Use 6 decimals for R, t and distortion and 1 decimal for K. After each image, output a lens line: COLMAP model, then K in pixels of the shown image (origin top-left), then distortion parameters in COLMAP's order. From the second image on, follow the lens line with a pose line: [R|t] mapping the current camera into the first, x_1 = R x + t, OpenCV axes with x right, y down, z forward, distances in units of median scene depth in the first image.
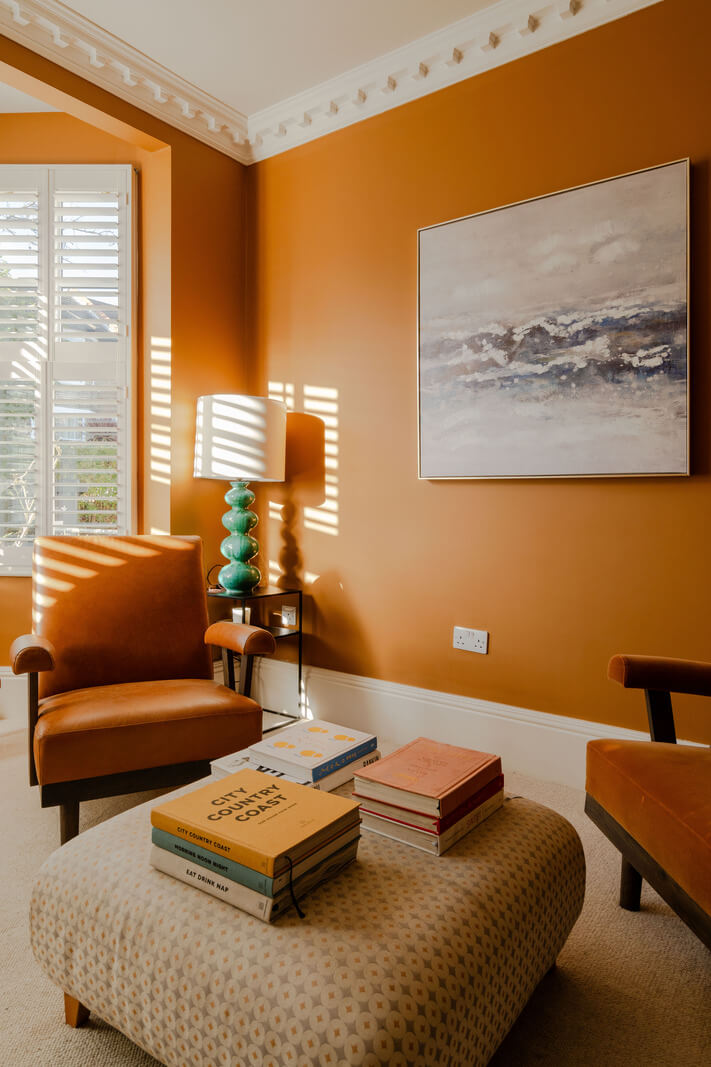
lens RADIAL K [[764.0, 0, 370.2], [0, 764.0, 530.7], [0, 0, 1]] dist [0.004106, 0.000987]
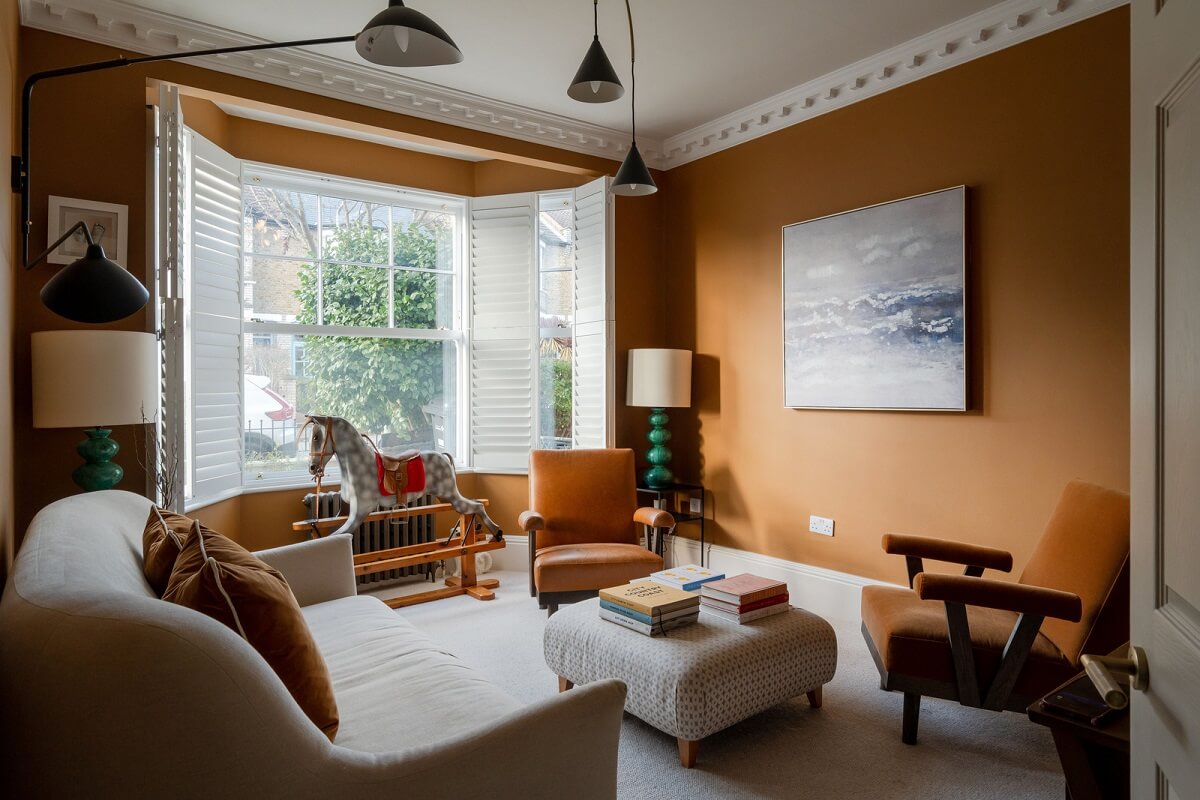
lens RADIAL K [[678.1, 0, 600.0], [0, 678.1, 420.6], [0, 0, 1]] dist [0.000697, 0.000081]
pose [[0.962982, -0.007273, -0.269468, 0.100321], [0.002700, 0.999846, -0.017338, -0.032647], [0.269552, 0.015968, 0.962853, -0.363554]]
